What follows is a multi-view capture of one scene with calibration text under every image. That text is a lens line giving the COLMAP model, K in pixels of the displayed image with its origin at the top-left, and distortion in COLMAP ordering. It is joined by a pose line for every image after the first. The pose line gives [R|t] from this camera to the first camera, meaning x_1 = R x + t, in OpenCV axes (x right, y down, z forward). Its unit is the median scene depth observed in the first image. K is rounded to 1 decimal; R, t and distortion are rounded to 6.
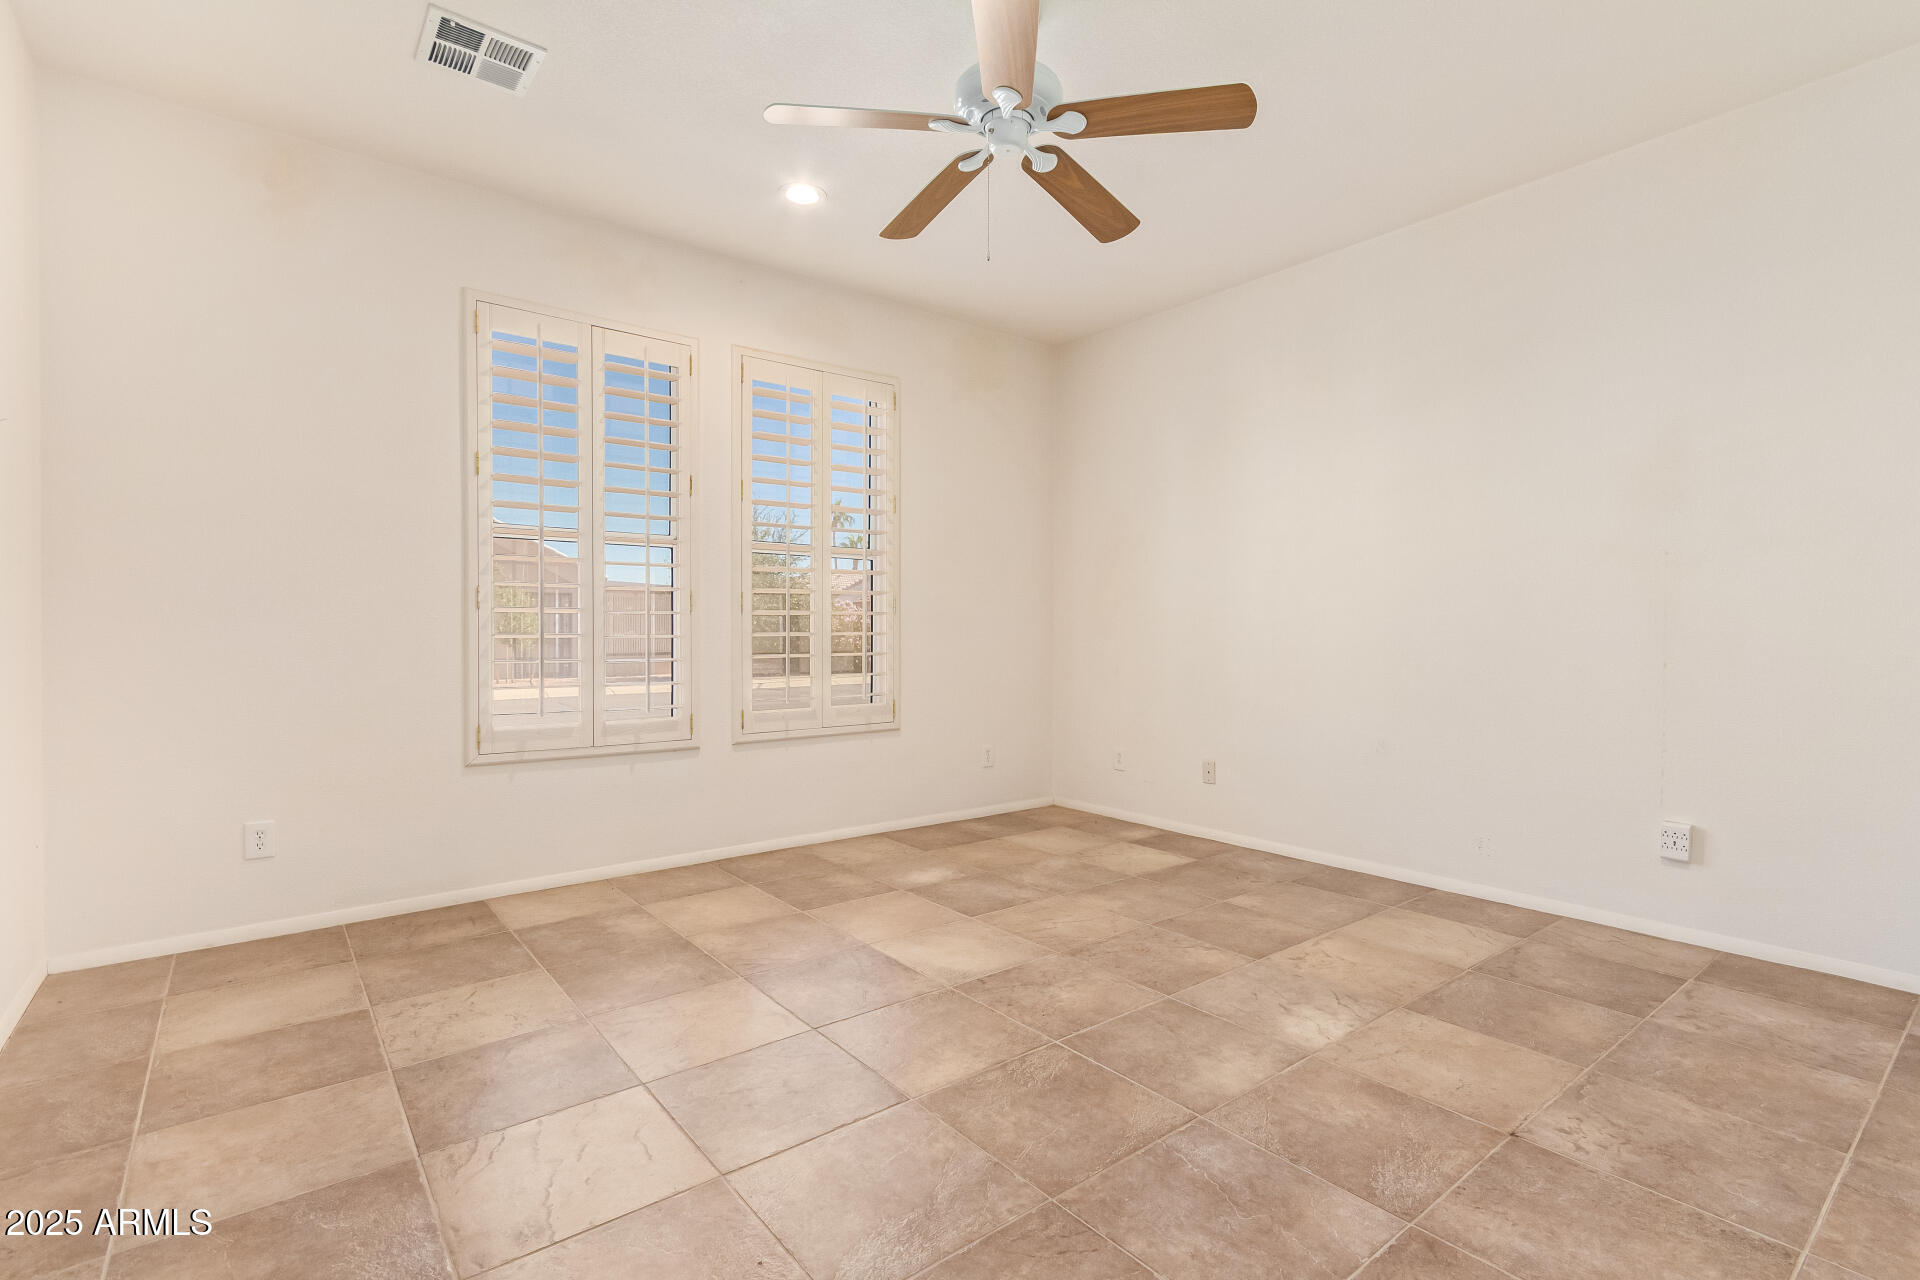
lens RADIAL K [[884.6, 0, 962.2], [0, 884.6, 631.7], [0, 0, 1]] dist [-0.003101, -0.004379]
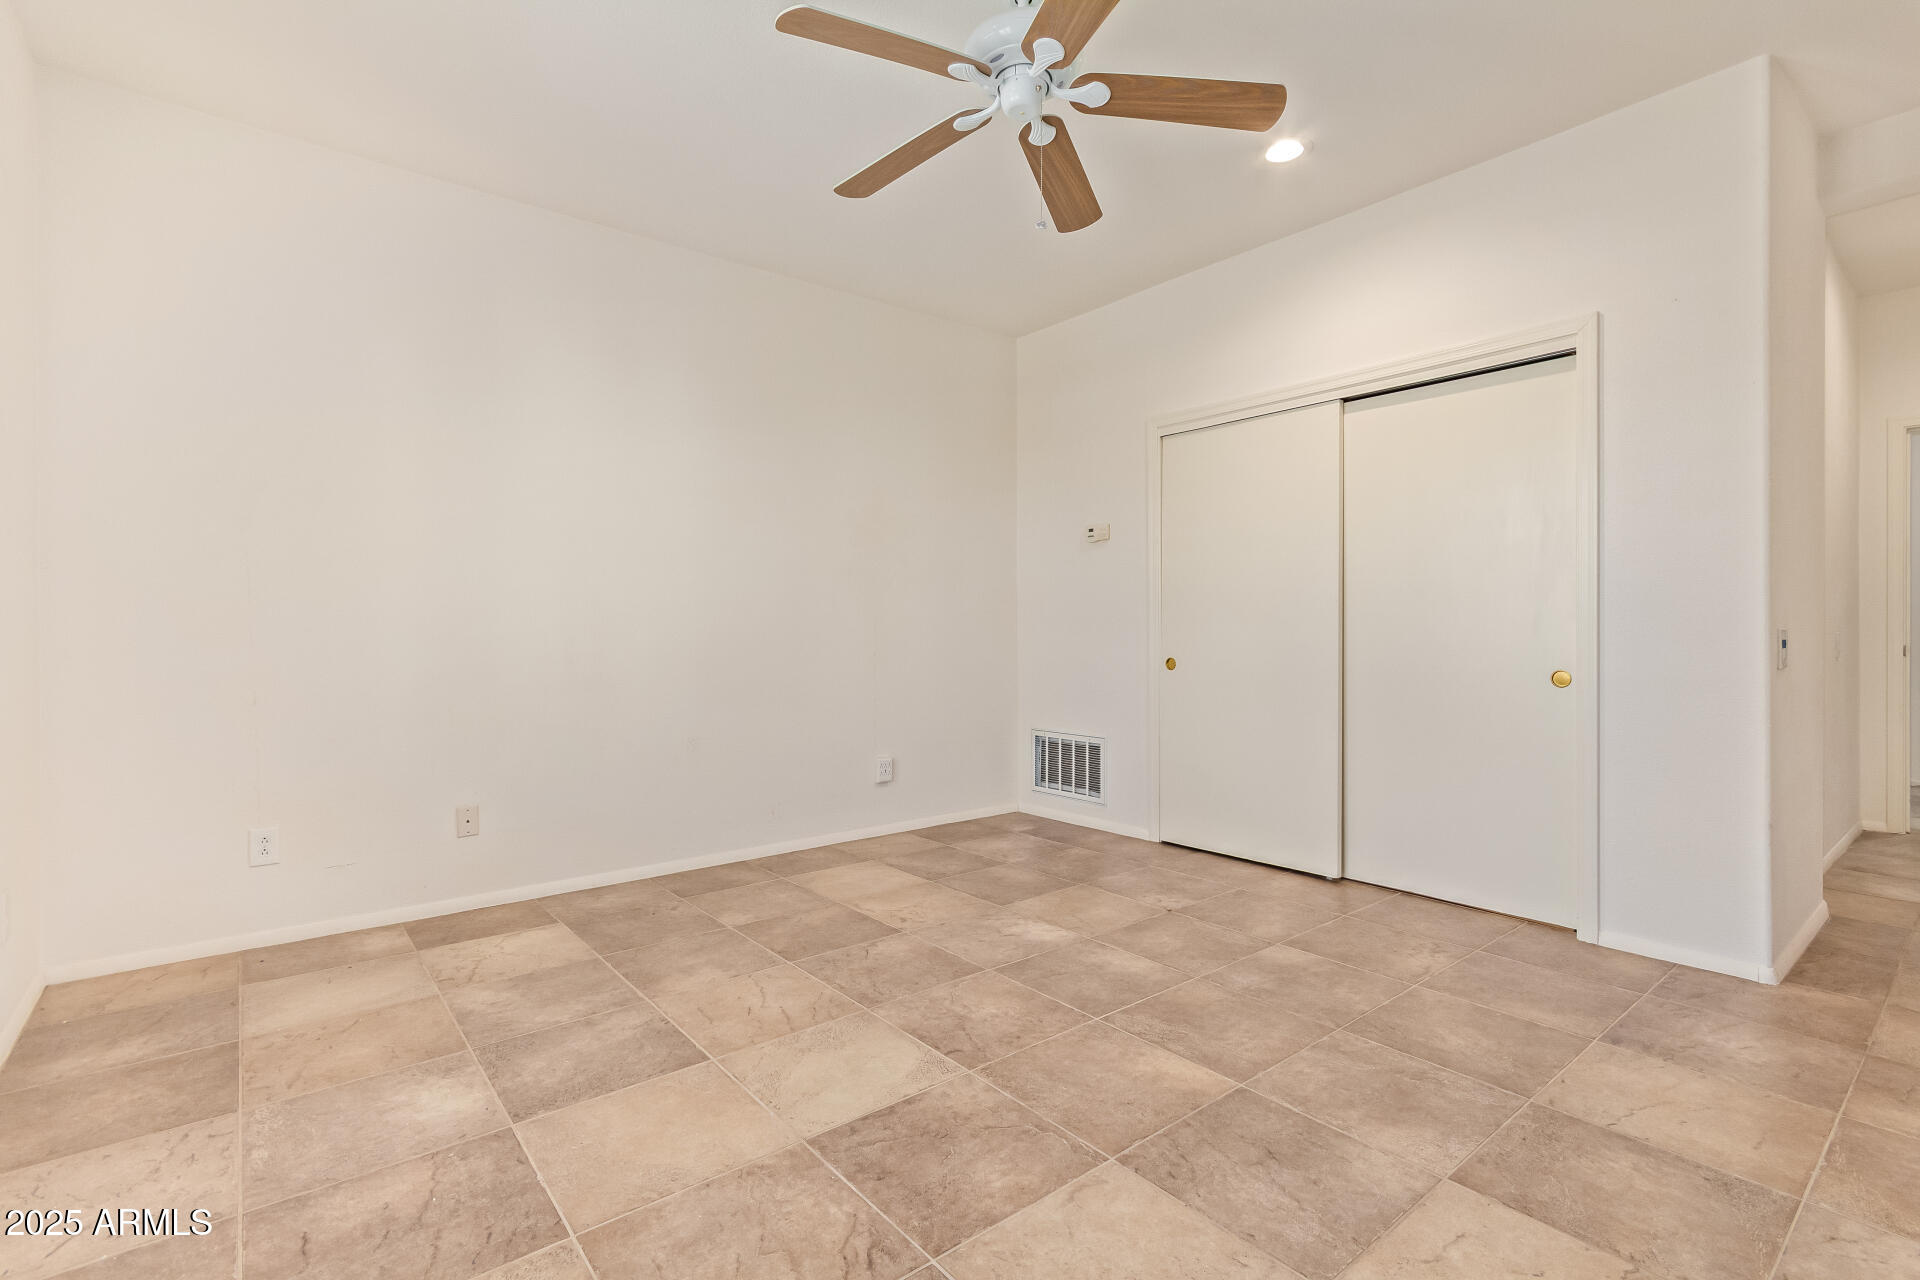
lens RADIAL K [[884.6, 0, 959.3], [0, 884.6, 639.9], [0, 0, 1]] dist [-0.003101, -0.004379]
pose [[-0.012208, -0.010297, 0.999872, -0.782091], [0.006336, 0.999926, 0.010375, -0.000534], [-0.999905, 0.006462, -0.012141, 0.973891]]
